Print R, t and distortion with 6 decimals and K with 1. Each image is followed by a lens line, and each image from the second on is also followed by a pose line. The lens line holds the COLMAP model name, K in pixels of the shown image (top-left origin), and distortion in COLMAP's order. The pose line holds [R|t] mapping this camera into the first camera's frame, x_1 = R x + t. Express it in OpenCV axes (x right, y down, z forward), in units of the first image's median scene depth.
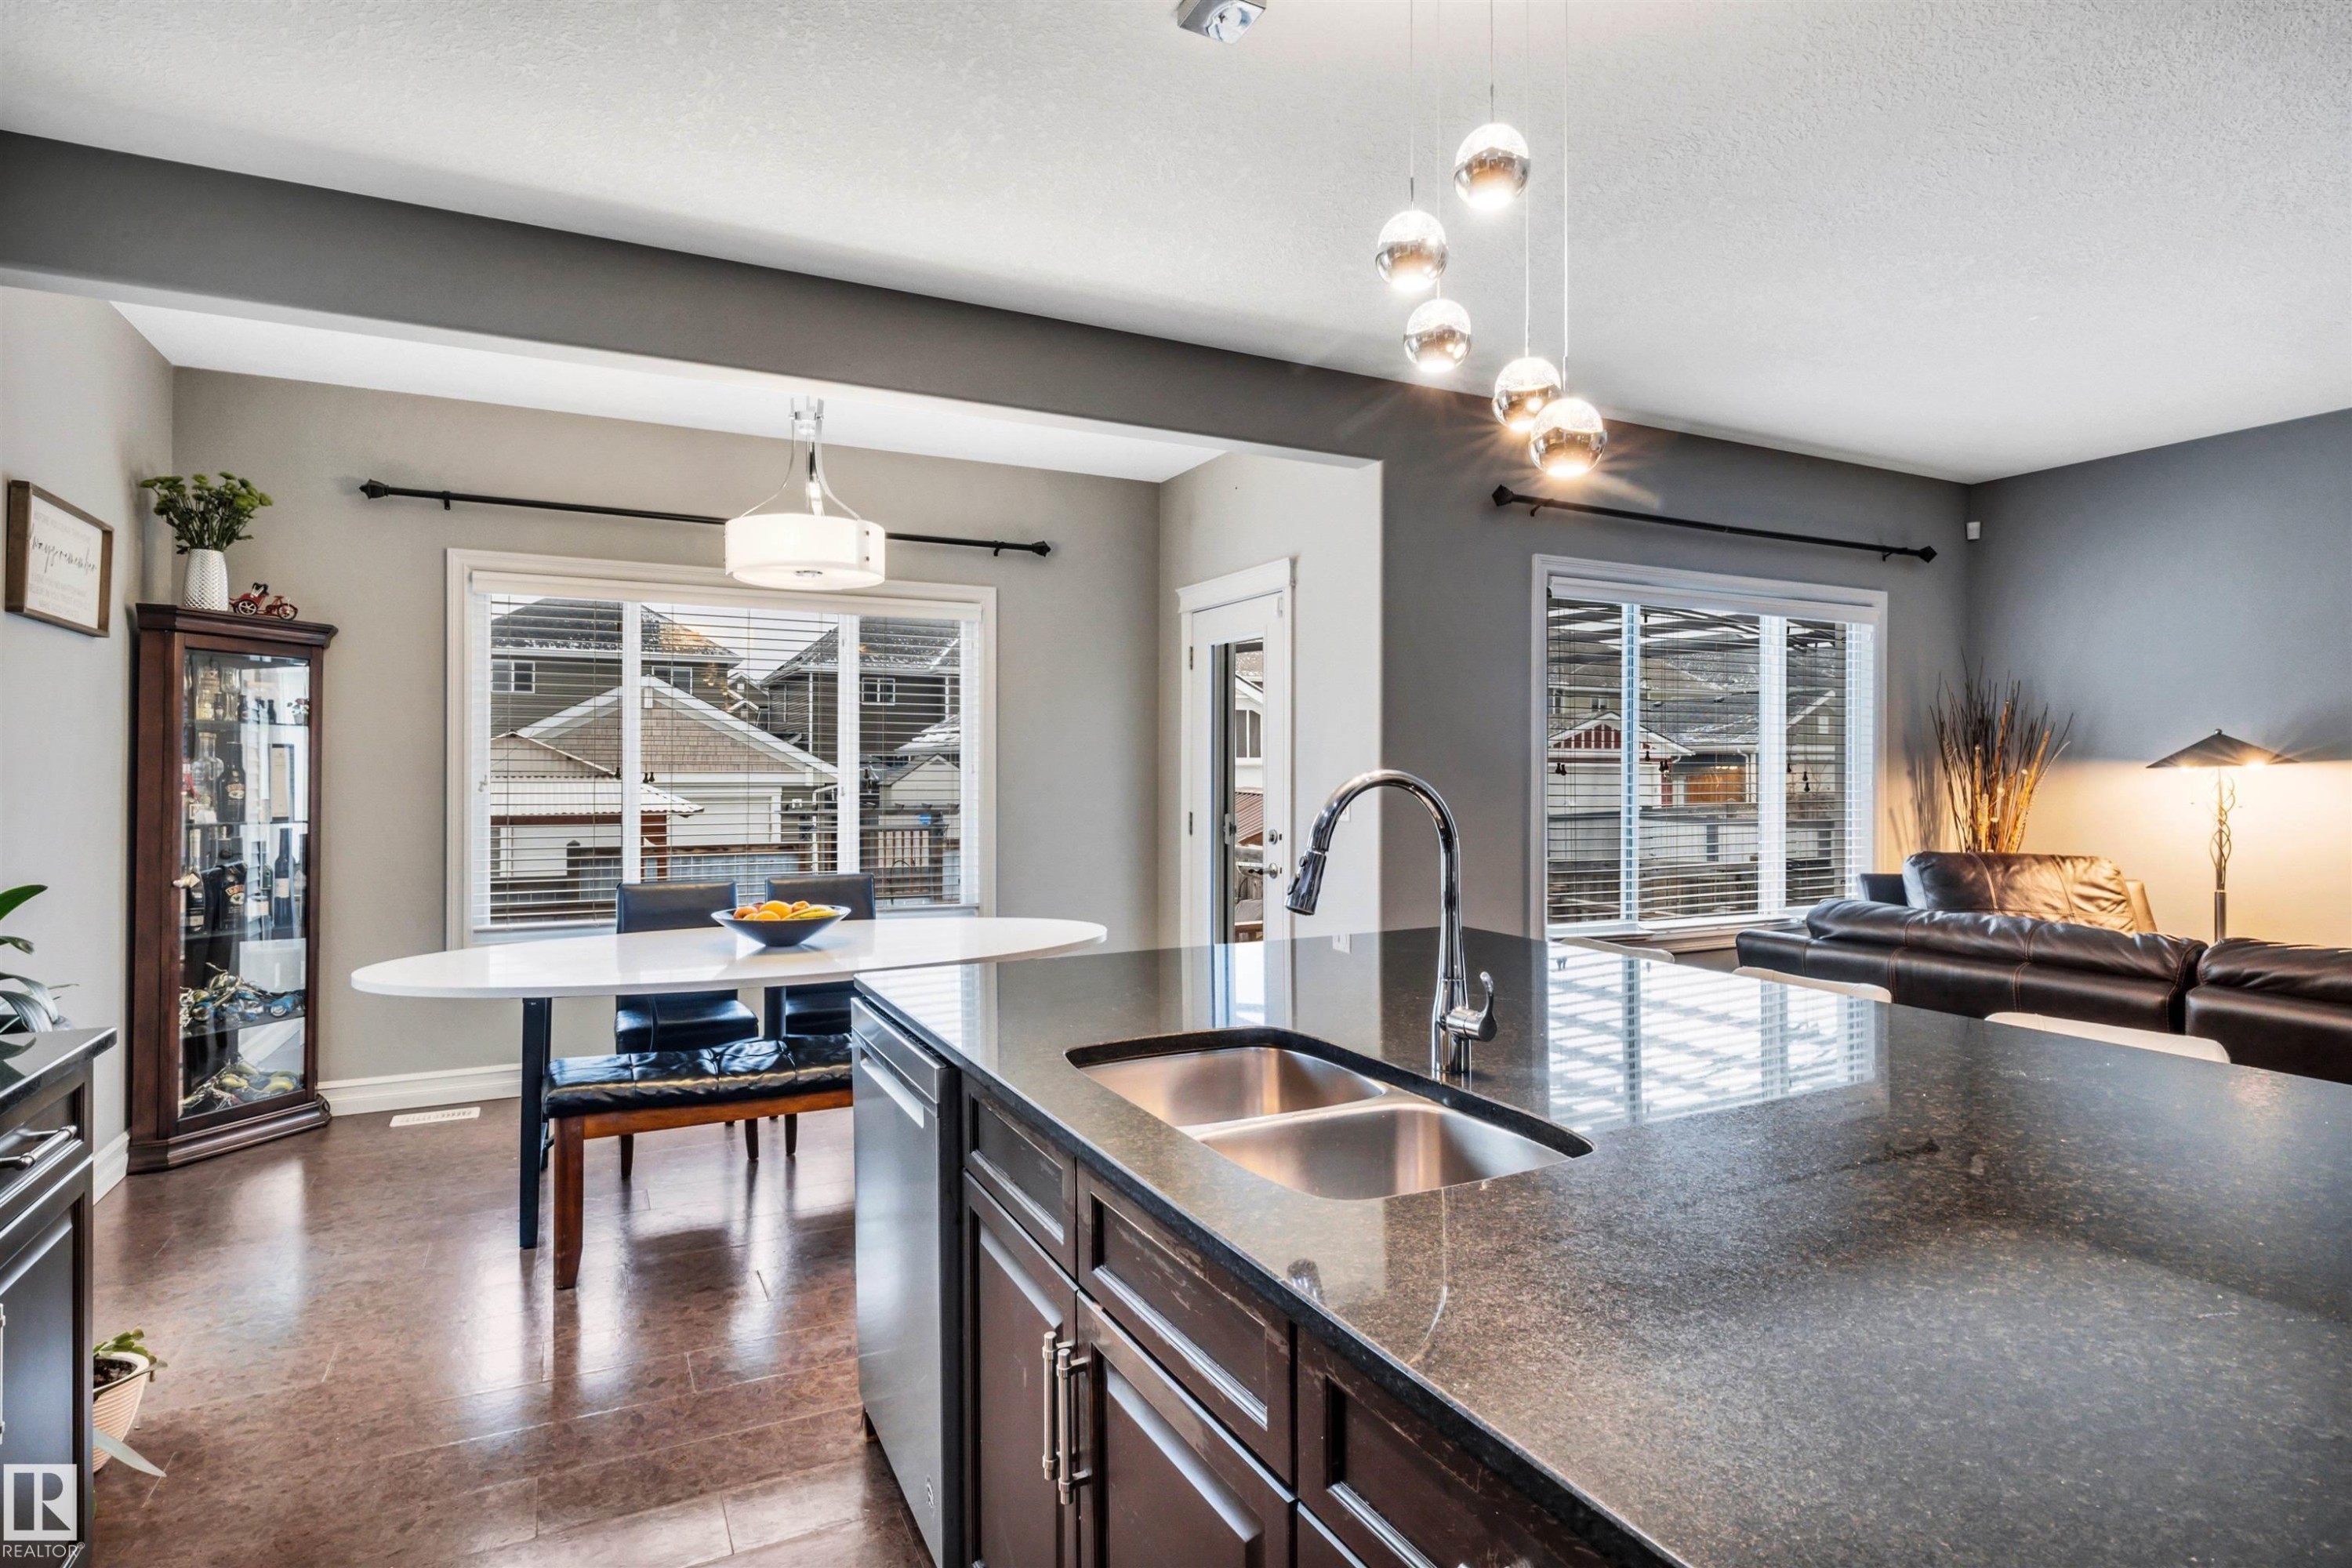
lens RADIAL K [[1189.0, 0, 1157.7], [0, 1189.0, 766.9], [0, 0, 1]] dist [-0.004118, -0.000095]
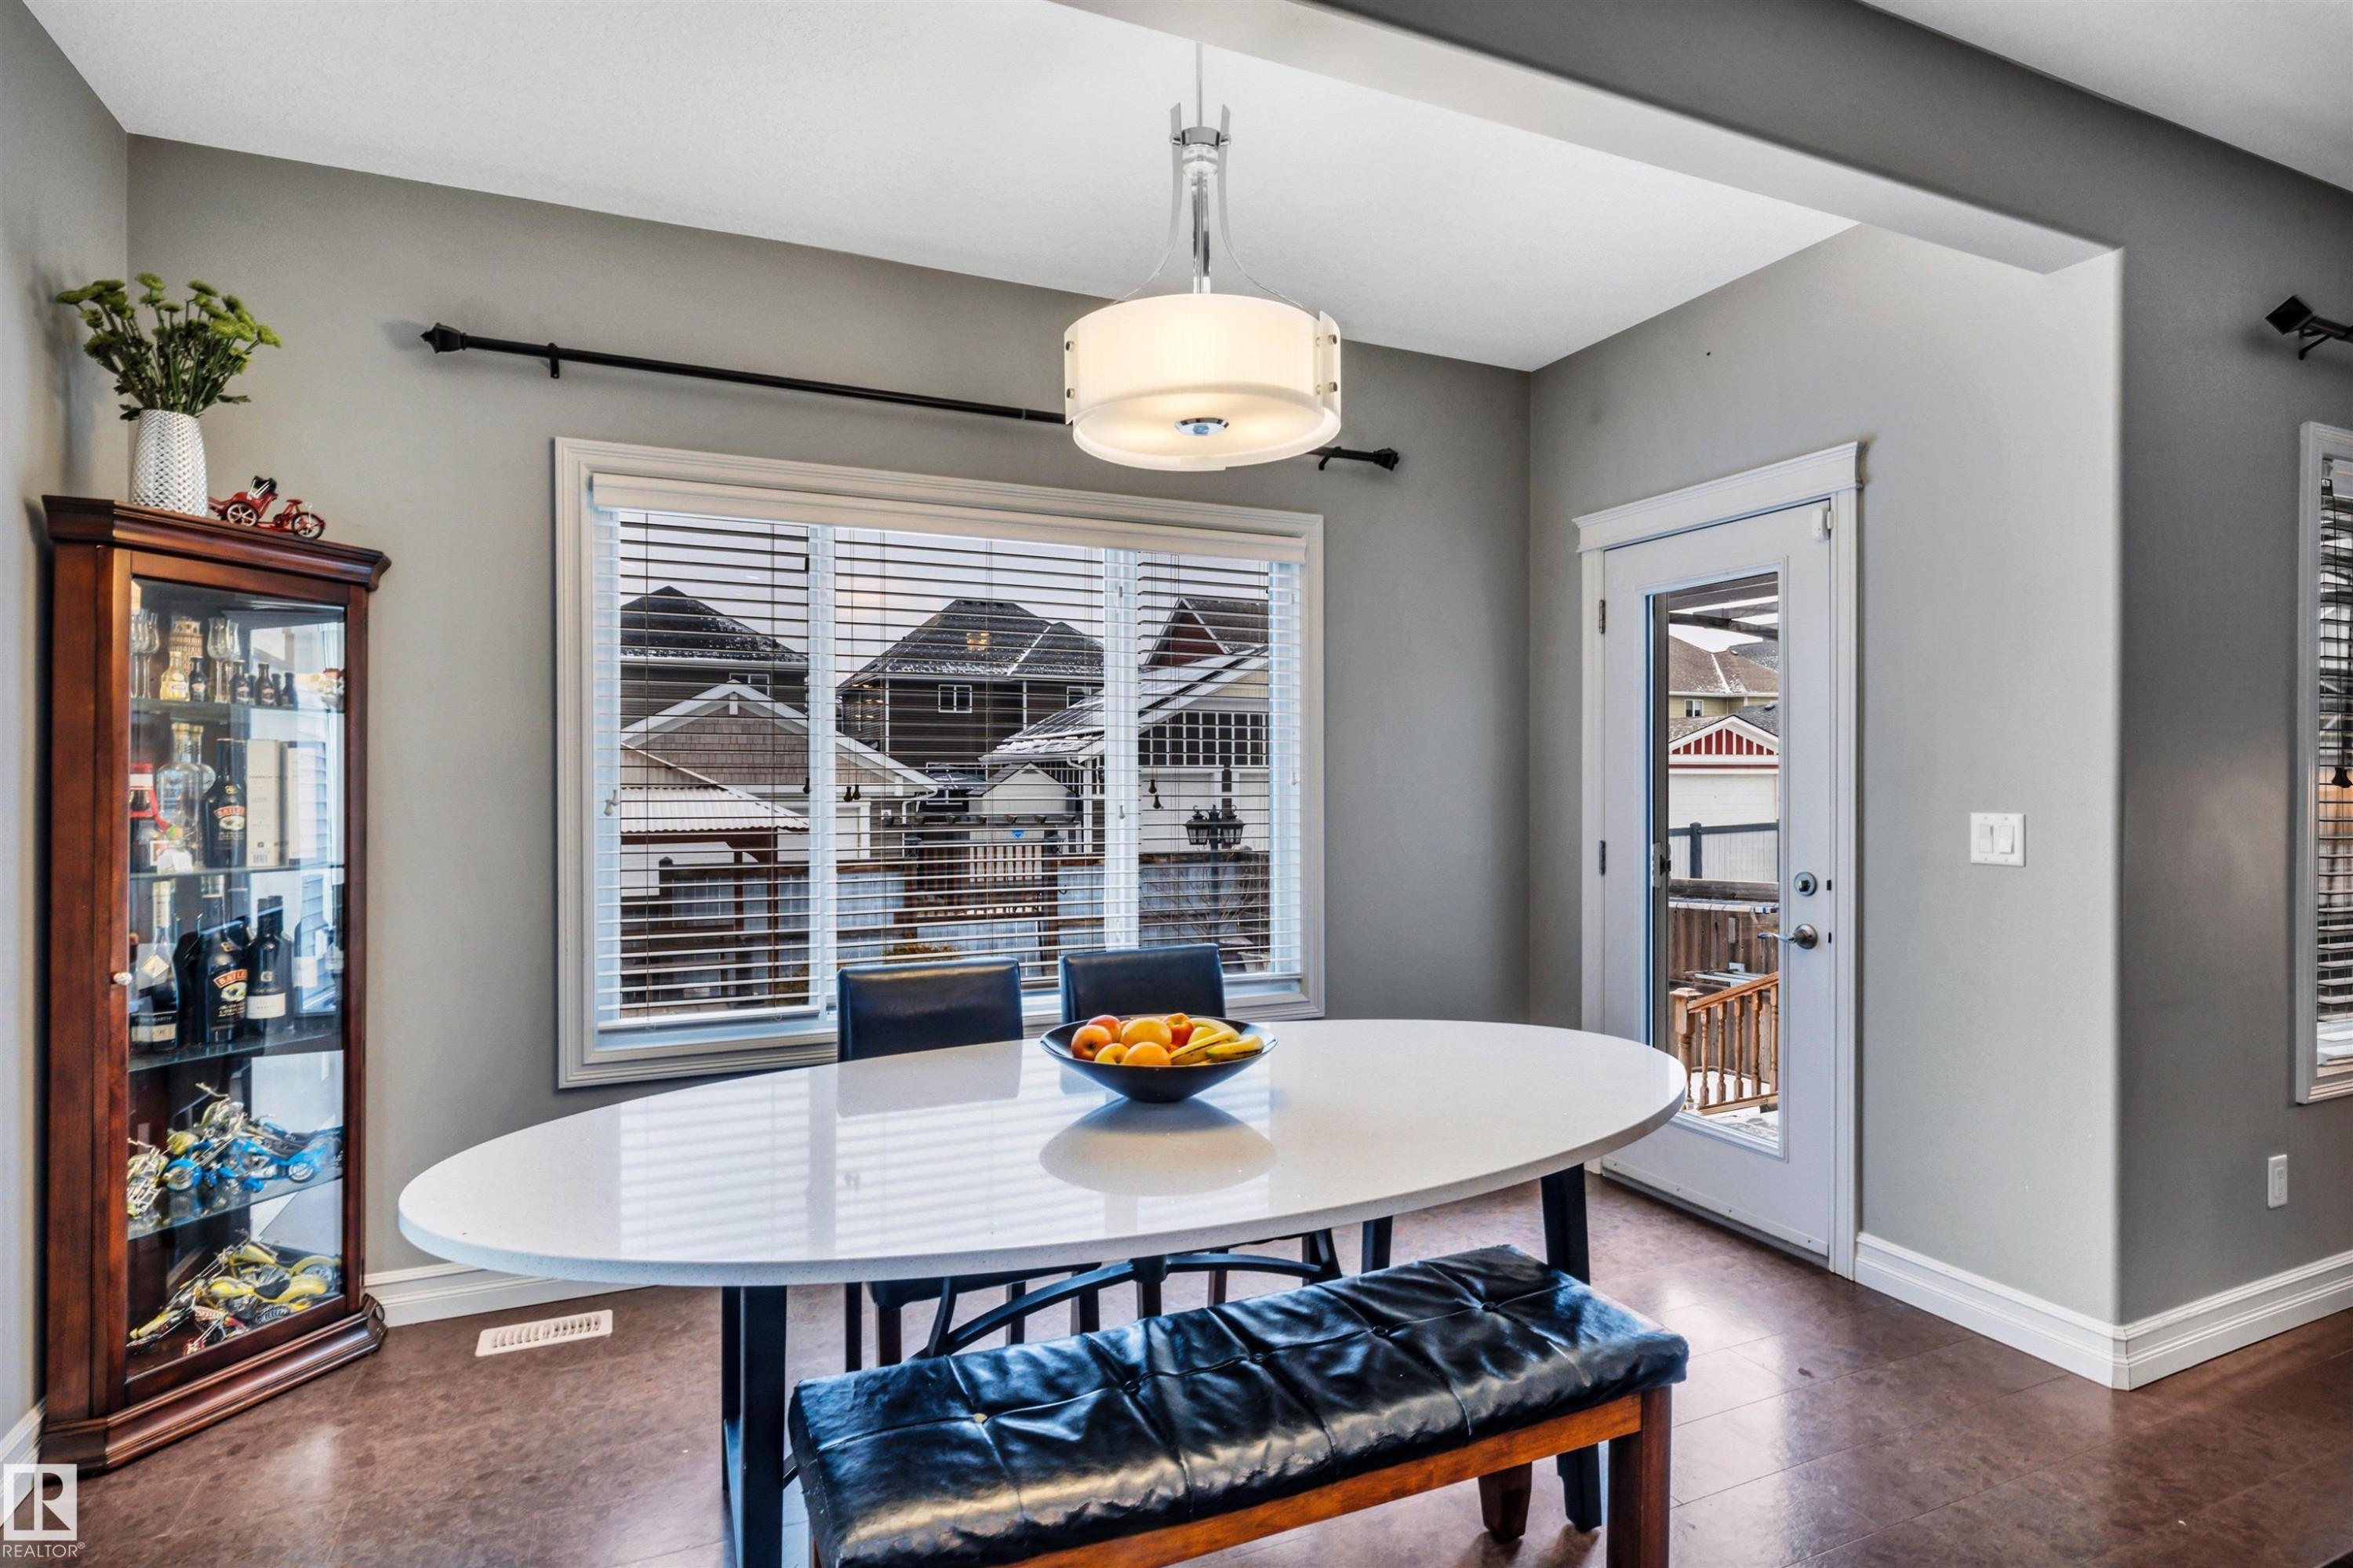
lens RADIAL K [[1136.9, 0, 1127.2], [0, 1136.9, 786.6], [0, 0, 1]] dist [-0.005408, 0.000779]
pose [[0.998968, -0.002338, -0.045362, -0.278778], [0.002754, 0.999955, 0.009124, 0.000204], [0.045338, -0.009239, 0.998929, 0.424325]]
